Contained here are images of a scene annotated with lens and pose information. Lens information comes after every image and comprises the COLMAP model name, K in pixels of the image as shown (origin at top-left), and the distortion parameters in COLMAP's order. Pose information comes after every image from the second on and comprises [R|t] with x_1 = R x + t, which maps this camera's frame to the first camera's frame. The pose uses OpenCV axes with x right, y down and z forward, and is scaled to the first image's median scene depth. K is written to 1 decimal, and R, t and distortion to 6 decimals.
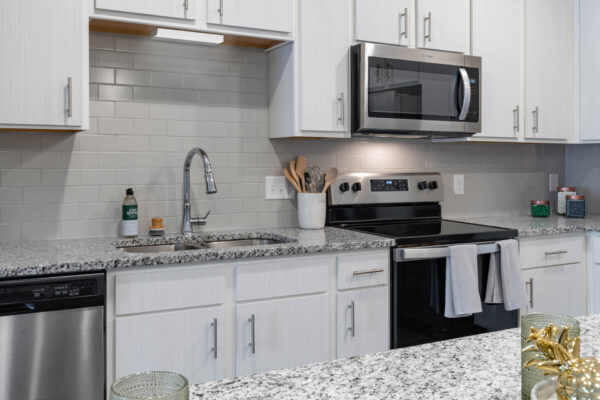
lens RADIAL K [[598.3, 0, 299.8], [0, 598.3, 159.8], [0, 0, 1]] dist [-0.005651, -0.002300]
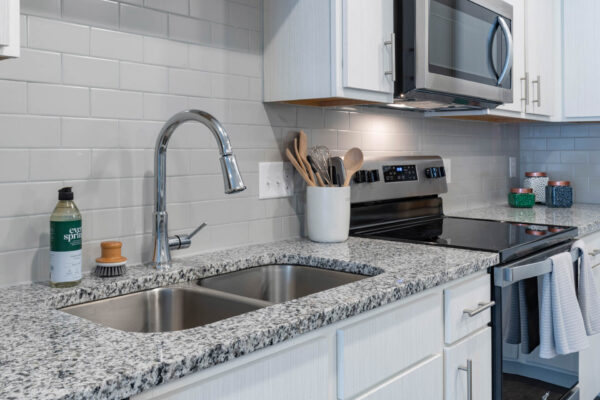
lens RADIAL K [[599.7, 0, 300.5], [0, 599.7, 143.8], [0, 0, 1]] dist [0.009701, 0.007912]
pose [[0.927211, 0.000285, 0.374540, -0.257293], [0.003460, 0.999951, -0.009328, 0.014551], [-0.374524, 0.009945, 0.927164, 0.404371]]
